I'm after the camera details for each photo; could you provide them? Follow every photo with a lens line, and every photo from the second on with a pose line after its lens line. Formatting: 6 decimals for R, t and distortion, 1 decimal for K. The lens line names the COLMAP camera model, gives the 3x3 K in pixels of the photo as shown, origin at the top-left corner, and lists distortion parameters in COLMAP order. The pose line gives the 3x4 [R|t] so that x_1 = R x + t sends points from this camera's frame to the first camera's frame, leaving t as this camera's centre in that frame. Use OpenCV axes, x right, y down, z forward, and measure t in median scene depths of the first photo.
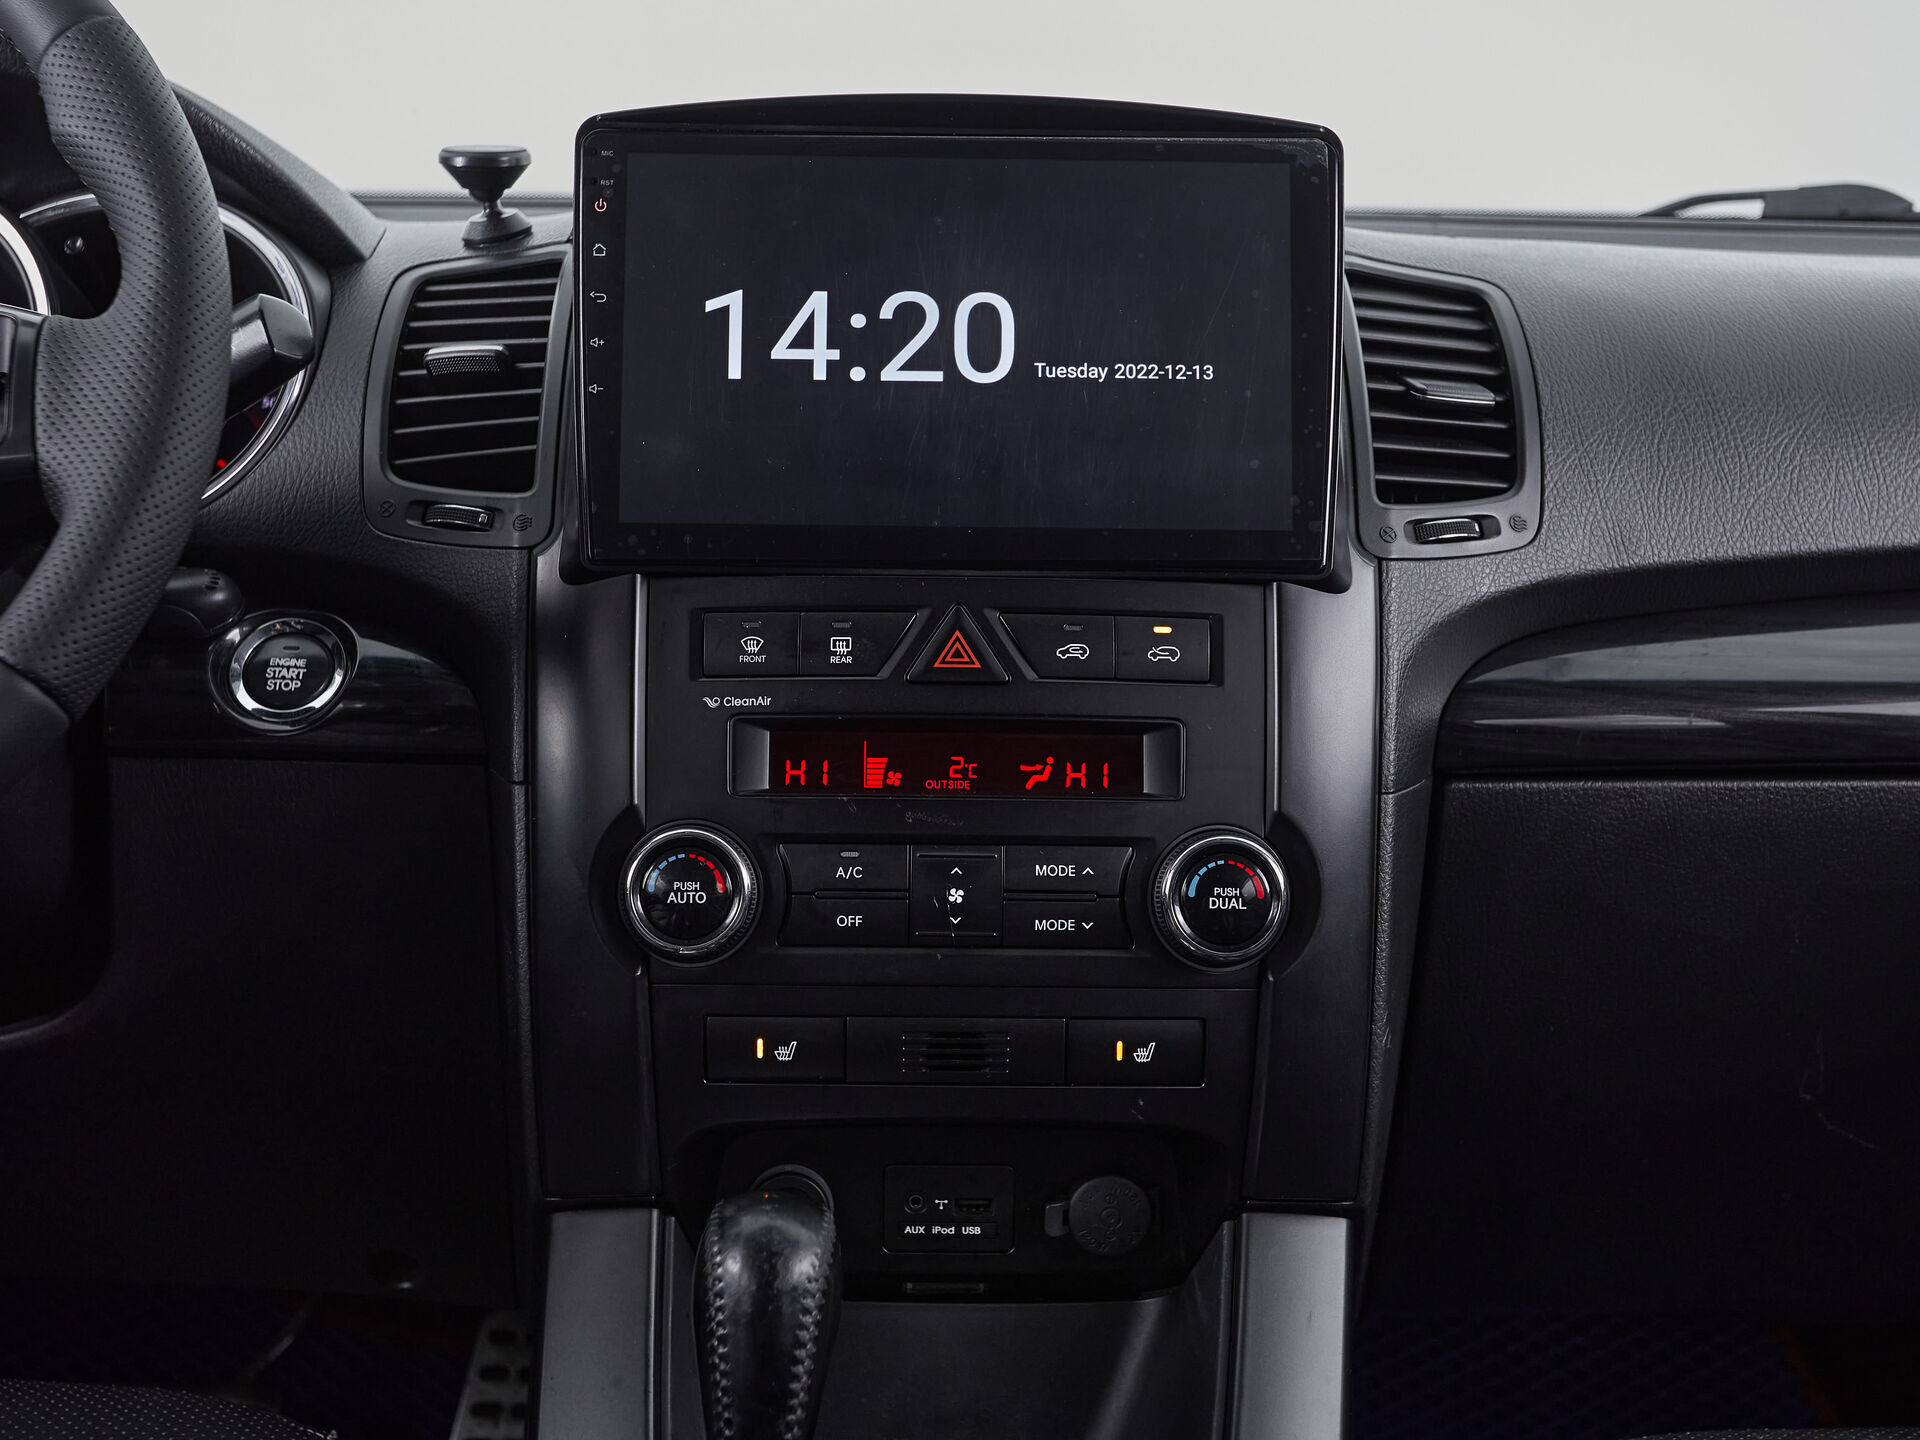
lens RADIAL K [[2465.9, 0, 954.3], [0, 2465.9, 693.9], [0, 0, 1]] dist [0.036507, 0.000000]
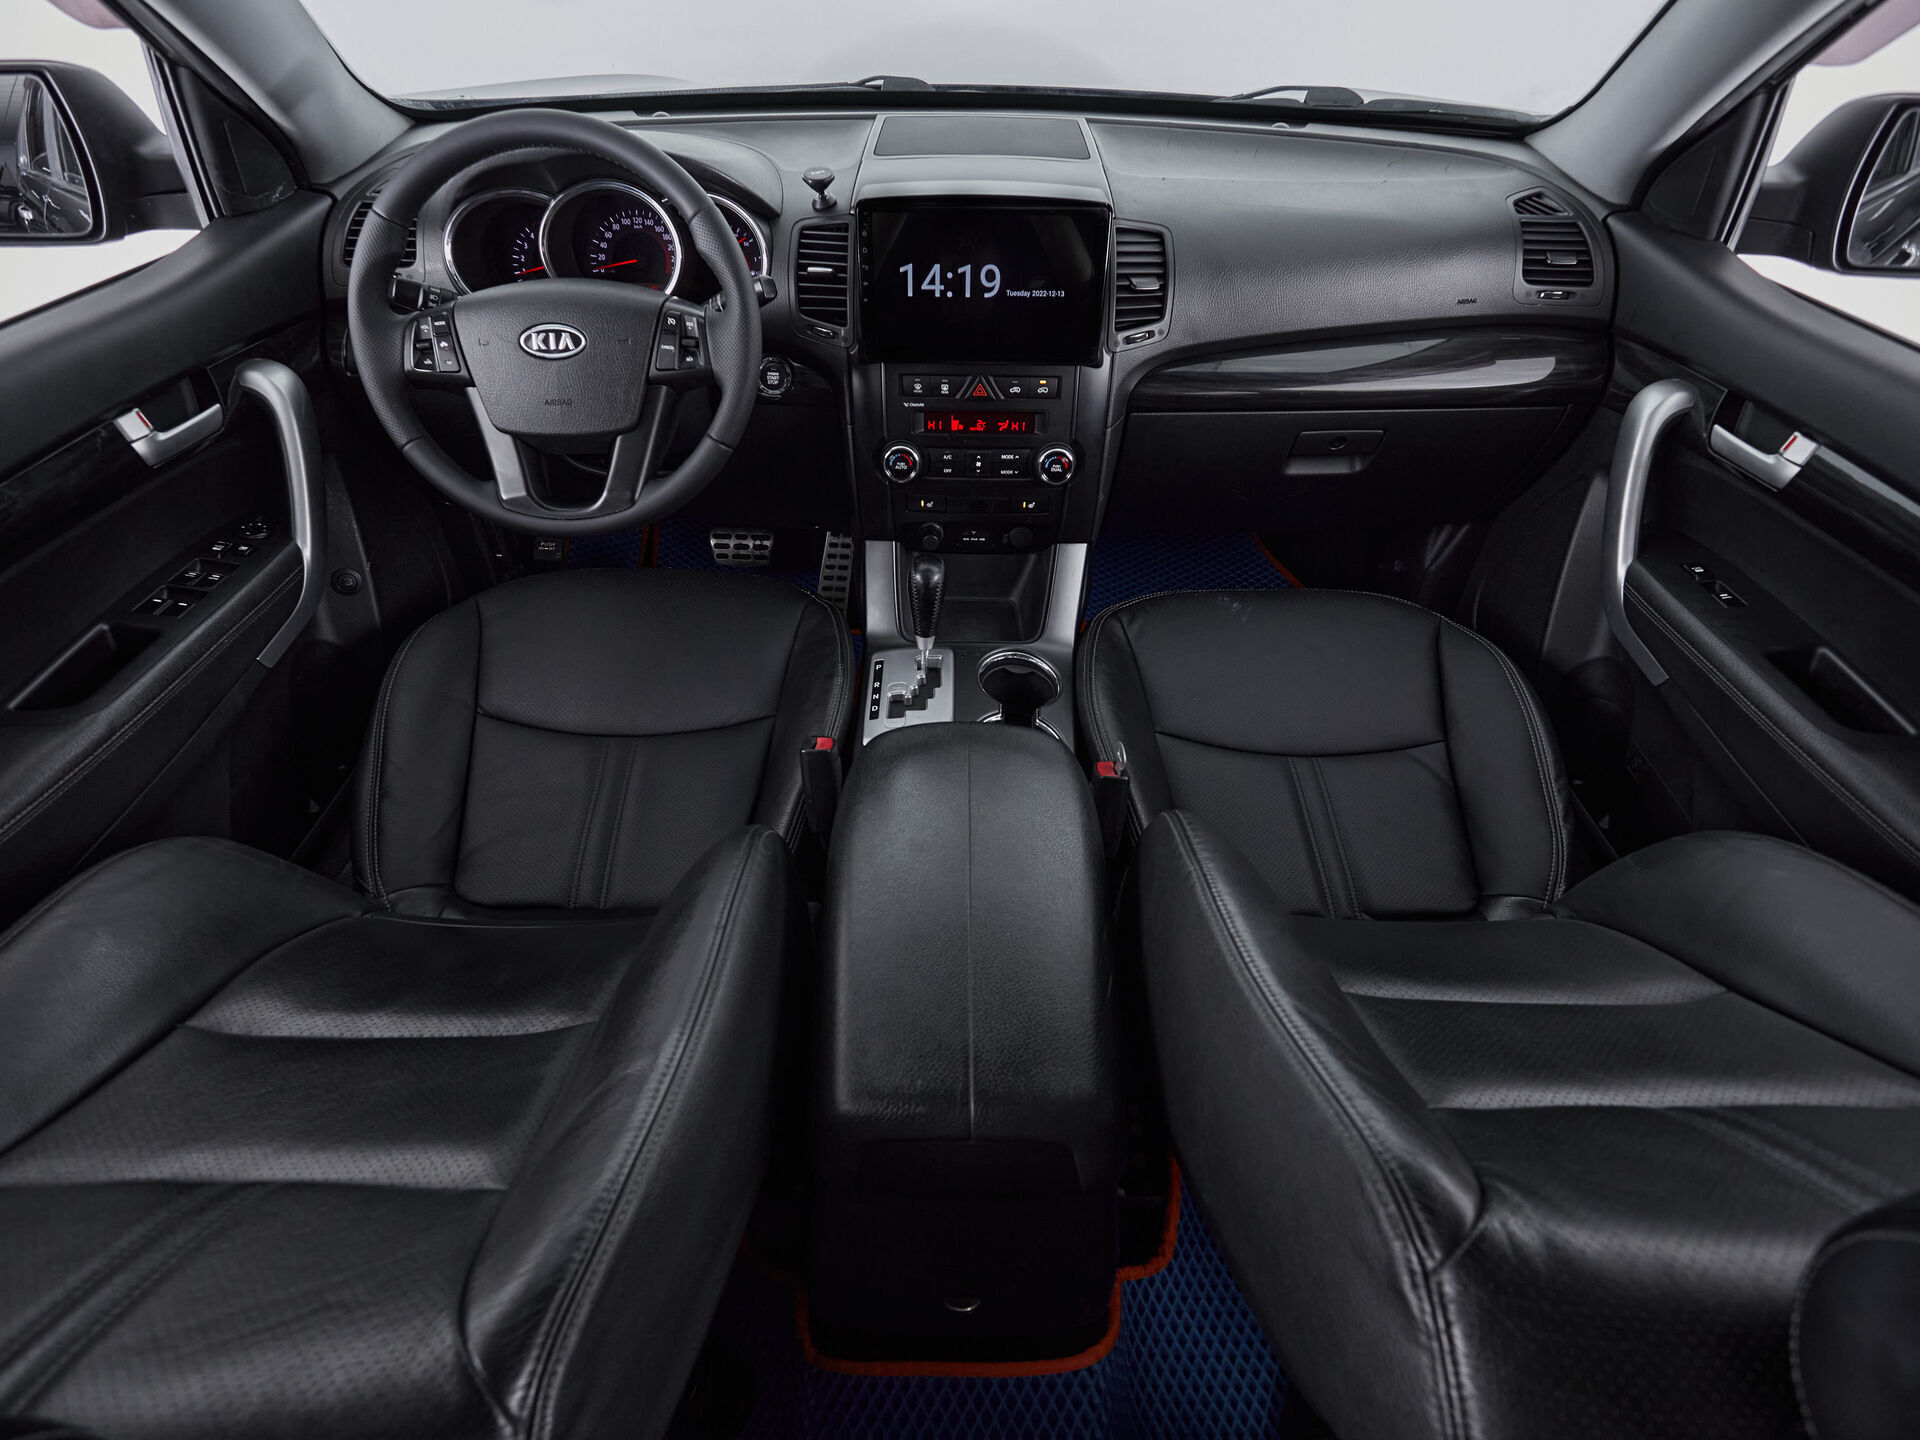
lens RADIAL K [[1027.3, 0, 961.0], [0, 1027.3, 720.1], [0, 0, 1]] dist [0.005557, -0.000867]
pose [[0.999668, 0.018049, -0.018403, 0.008840], [-0.004353, 0.821880, 0.569645, -0.430071], [0.025406, -0.569375, 0.821685, -0.373320]]
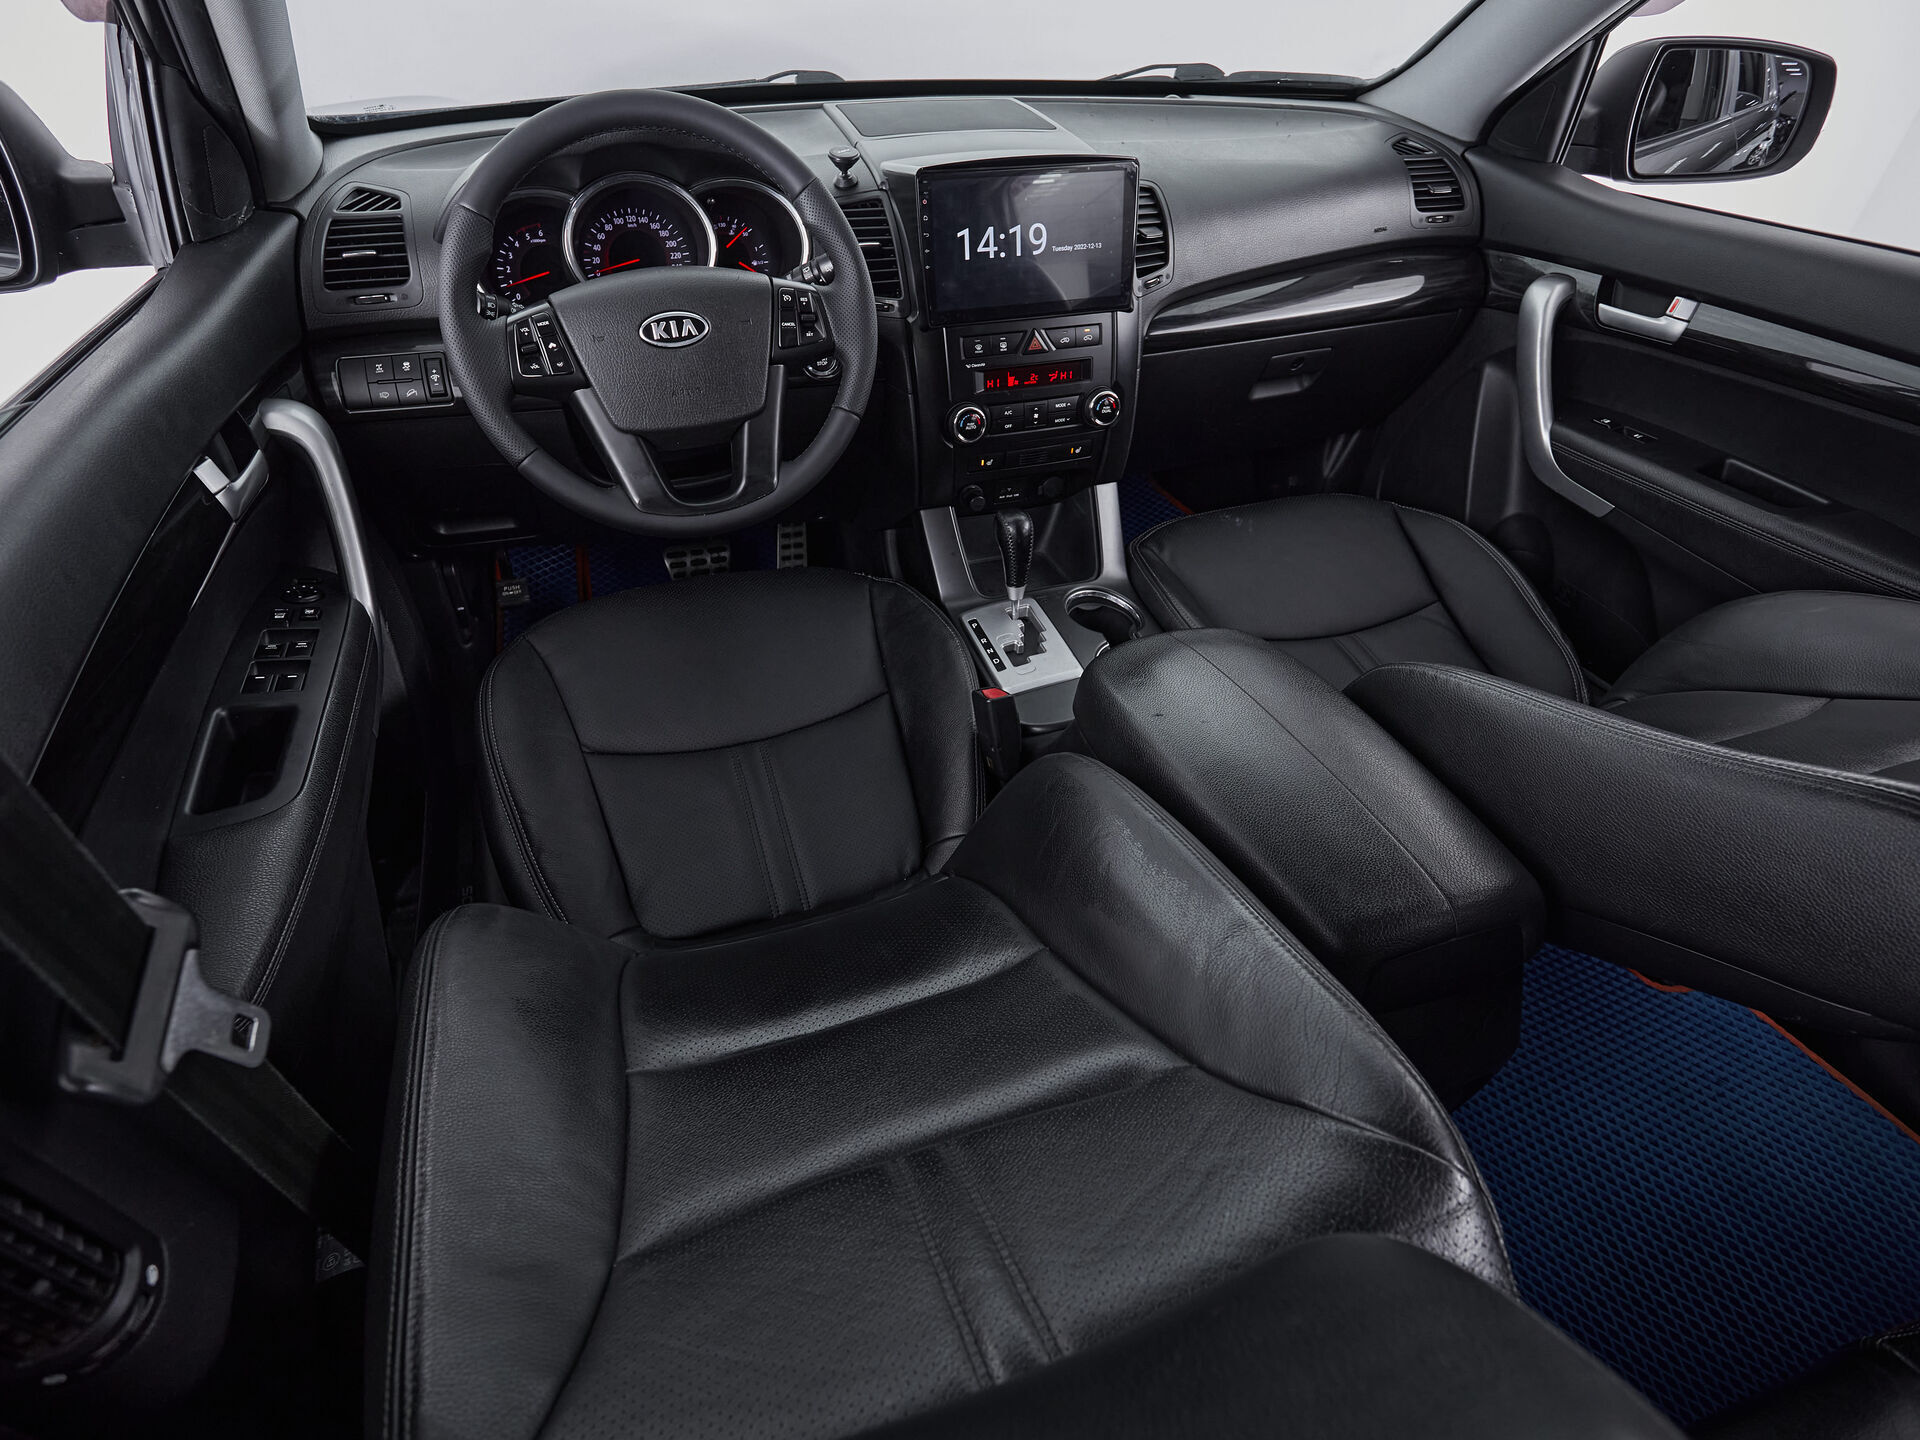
lens RADIAL K [[1027.3, 0, 940.0], [0, 1027.3, 715.8], [0, 0, 1]] dist [0.005557, -0.000867]
pose [[0.951121, -0.187226, 0.245590, -0.570755], [0.023452, 0.836754, 0.547077, -0.368388], [-0.307926, -0.514577, 0.800245, -0.380449]]
